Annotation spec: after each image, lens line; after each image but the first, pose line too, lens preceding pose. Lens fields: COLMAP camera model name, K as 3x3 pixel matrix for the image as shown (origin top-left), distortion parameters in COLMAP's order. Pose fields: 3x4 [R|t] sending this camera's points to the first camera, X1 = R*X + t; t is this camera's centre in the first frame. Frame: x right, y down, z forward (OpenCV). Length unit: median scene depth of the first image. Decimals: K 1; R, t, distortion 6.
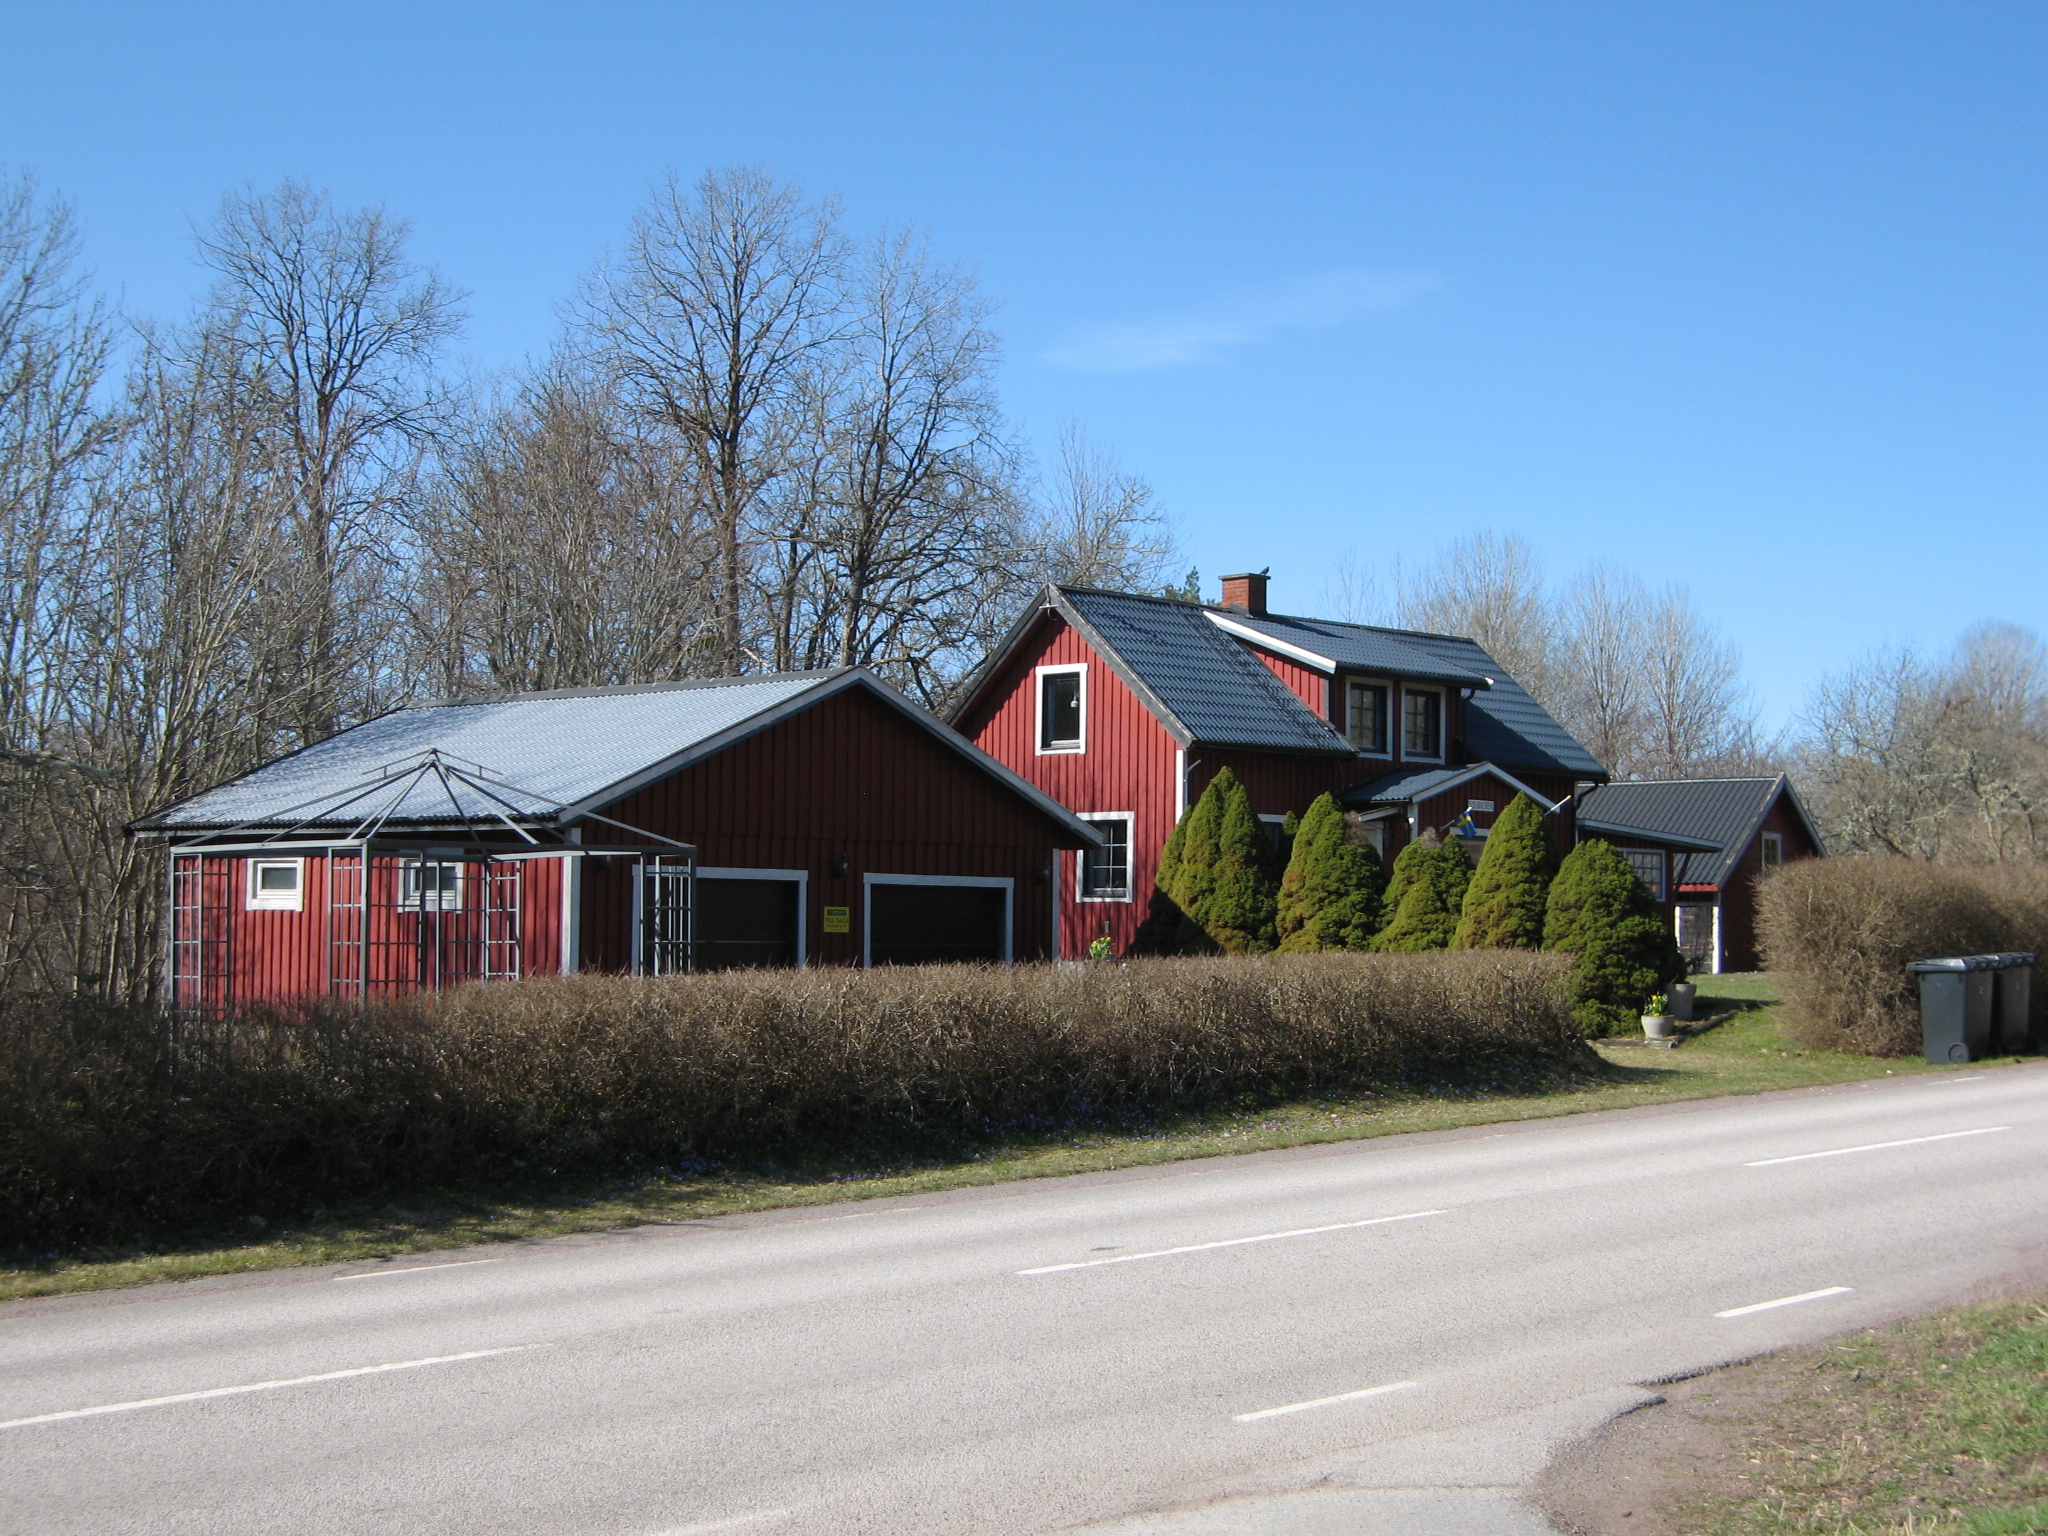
lens RADIAL K [[2806.2, 0, 1024.0], [0, 2806.2, 768.0], [0, 0, 1]] dist [-0.051548, -0.069372]
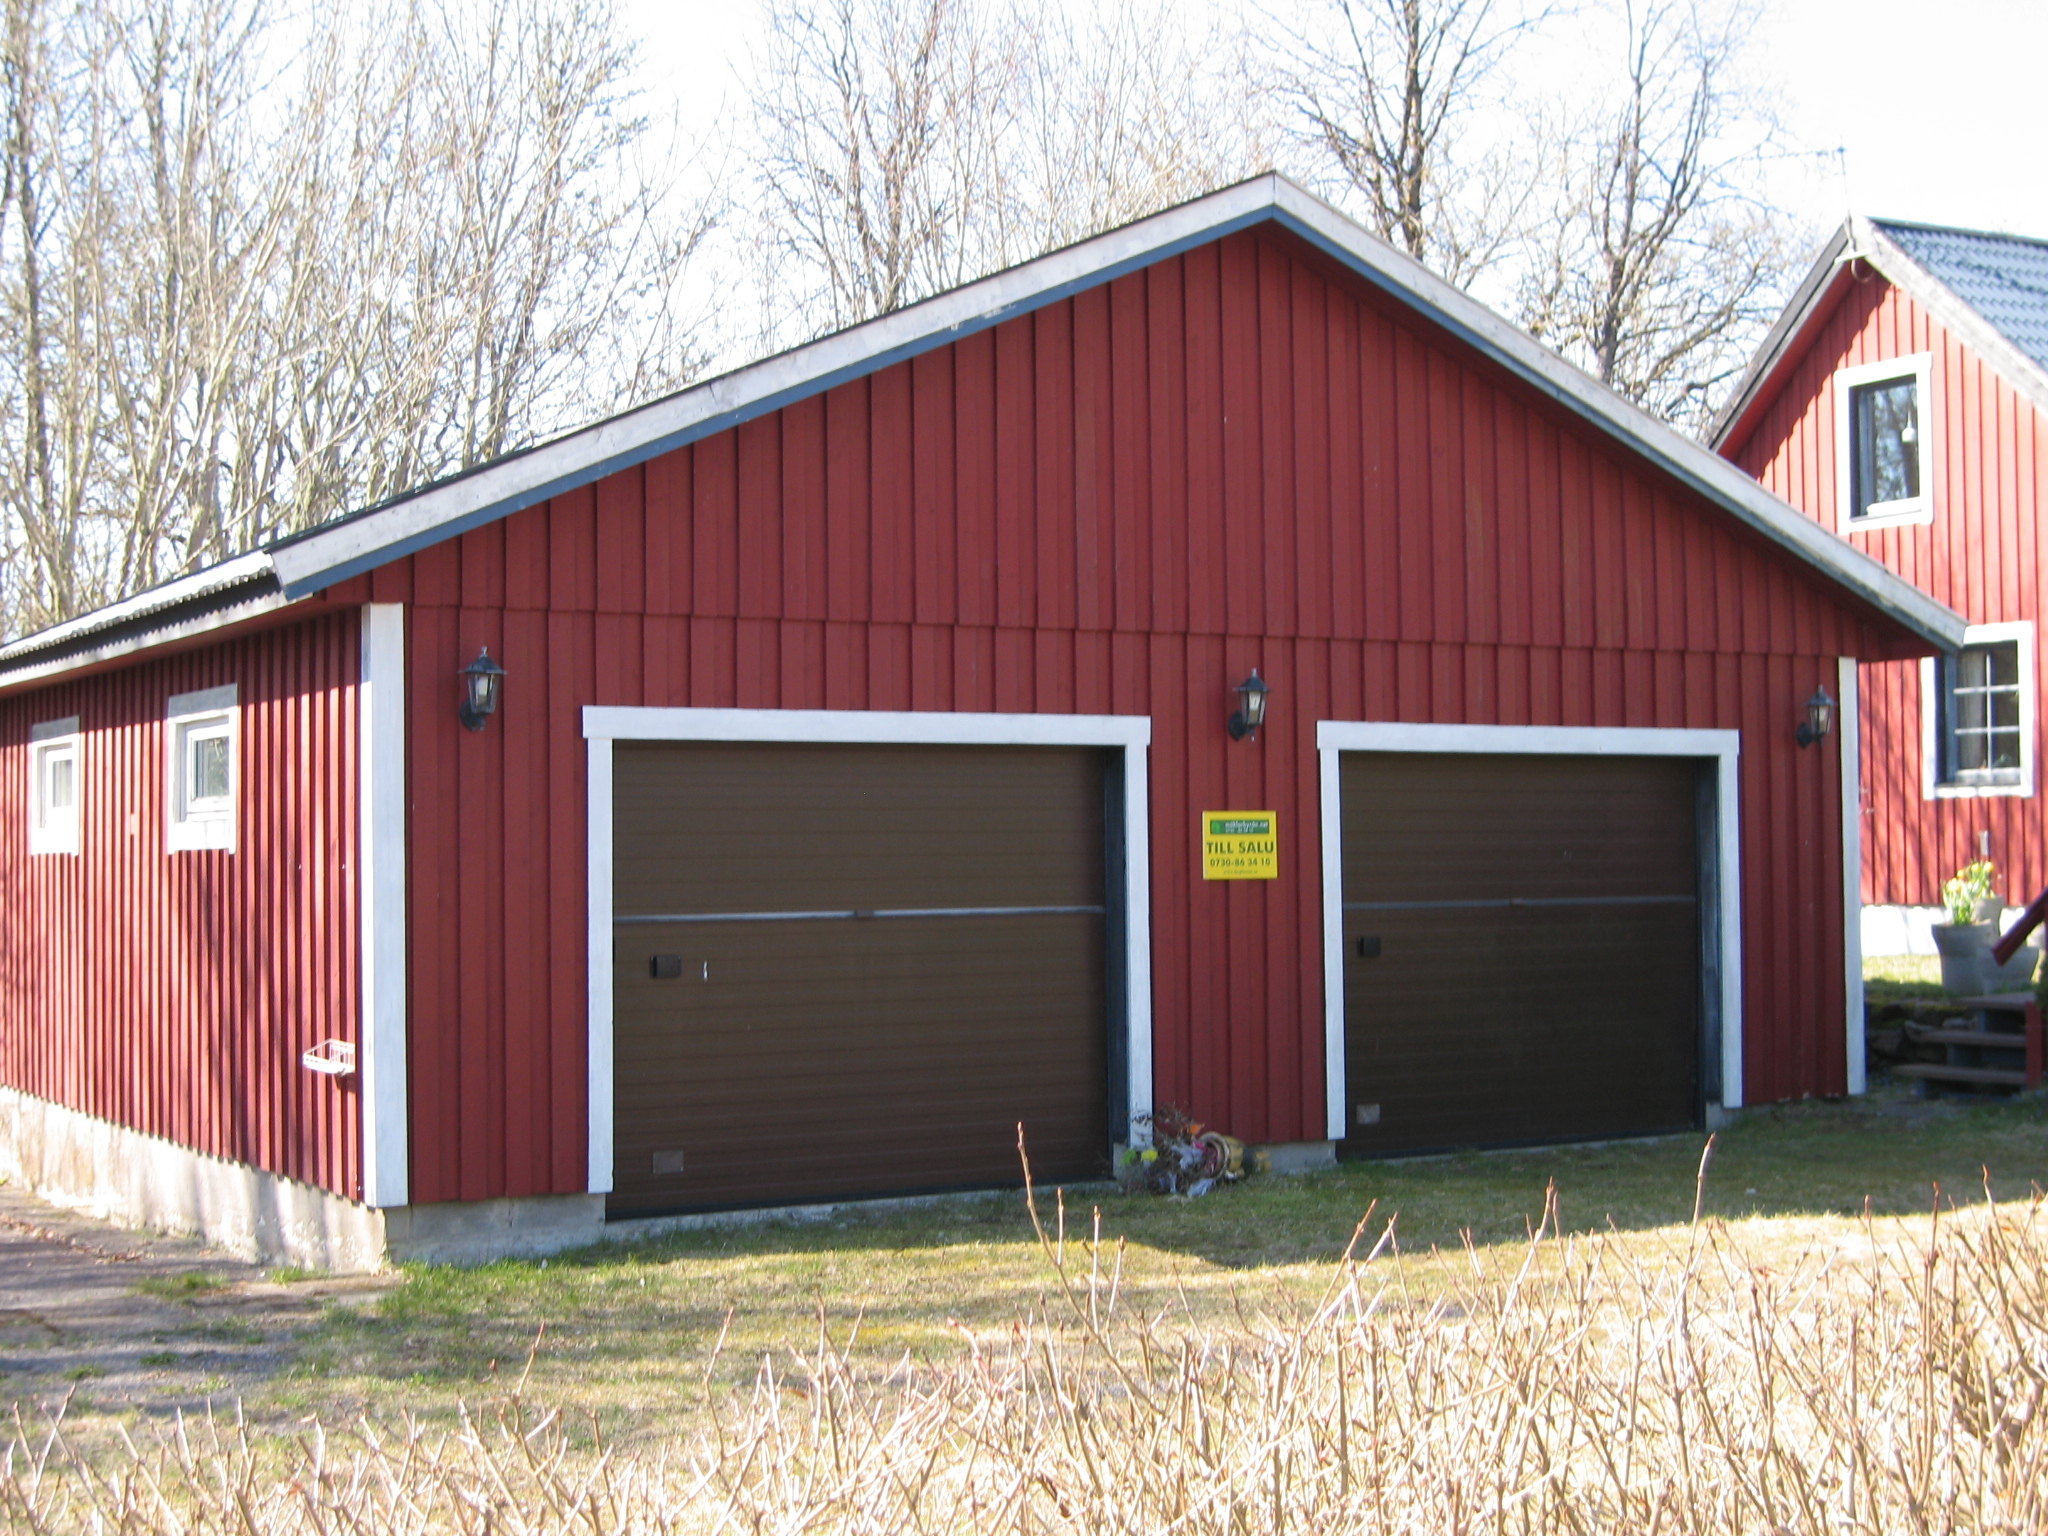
lens RADIAL K [[2806.2, 0, 1024.0], [0, 2806.2, 768.0], [0, 0, 1]] dist [-0.051548, -0.069372]
pose [[0.954204, -0.029321, -0.297718, 0.012848], [0.037527, 0.999056, 0.021882, 0.022986], [0.296795, -0.032053, 0.954403, 0.422204]]
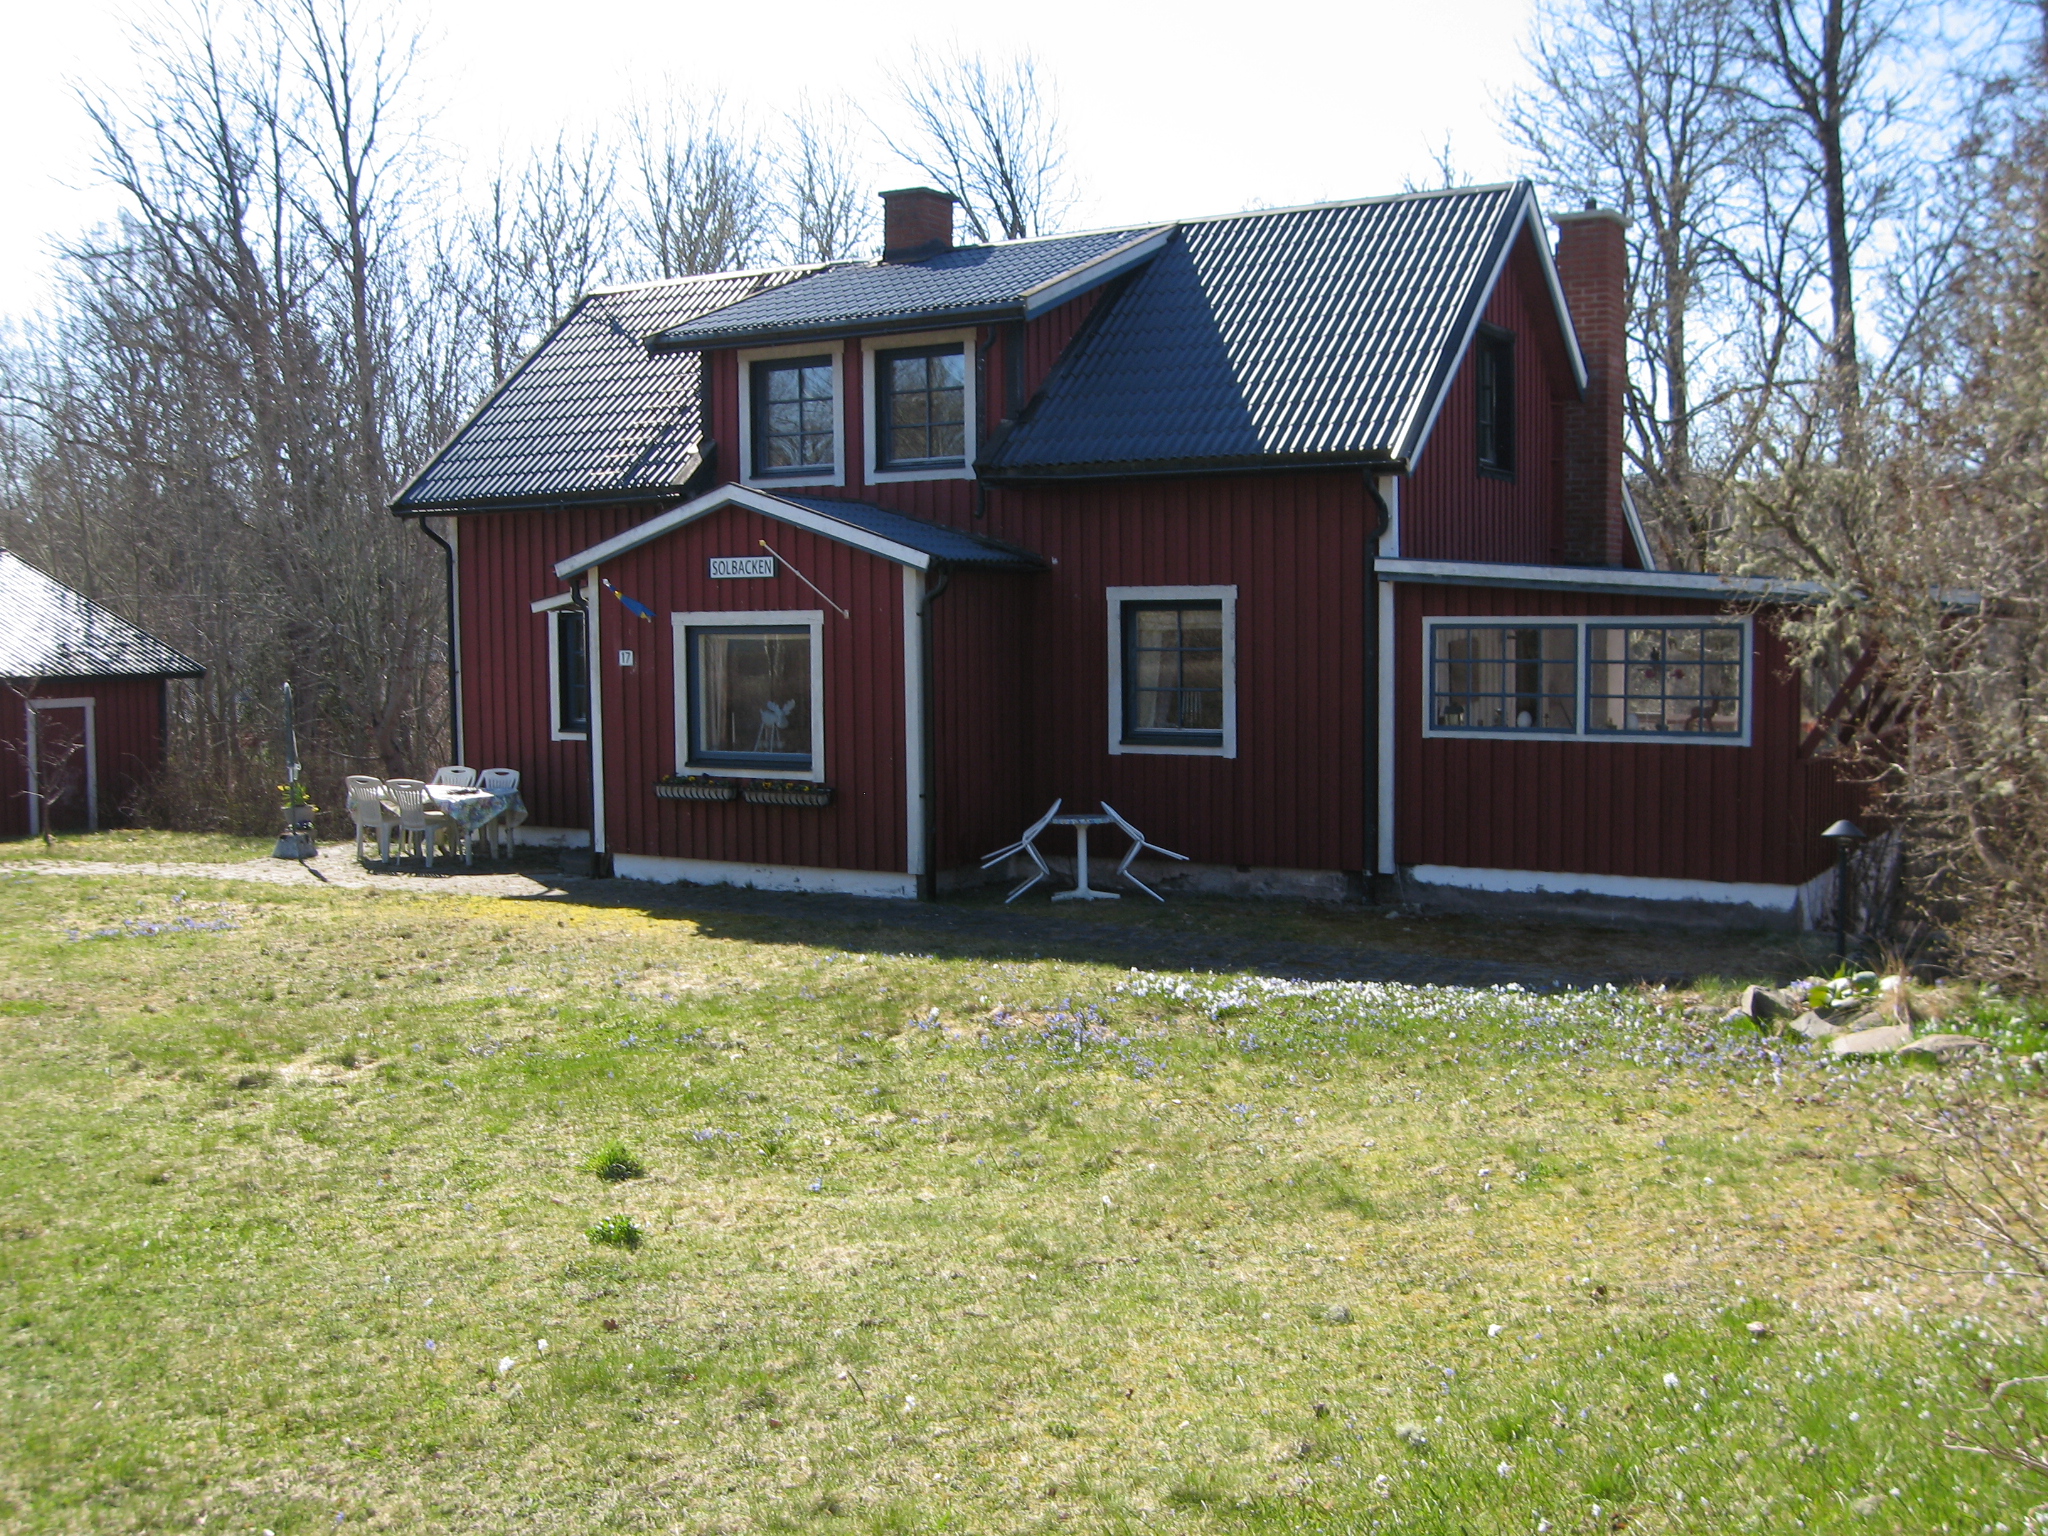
lens RADIAL K [[1922.5, 0, 1024.4], [0, 1922.5, 799.4], [0, 0, 1]] dist [0.316243, 0.002485]
pose [[0.316202, 0.024132, -0.948385, 0.522768], [0.050102, 0.997857, 0.042096, 0.043648], [0.947368, -0.060826, 0.314315, 0.917027]]
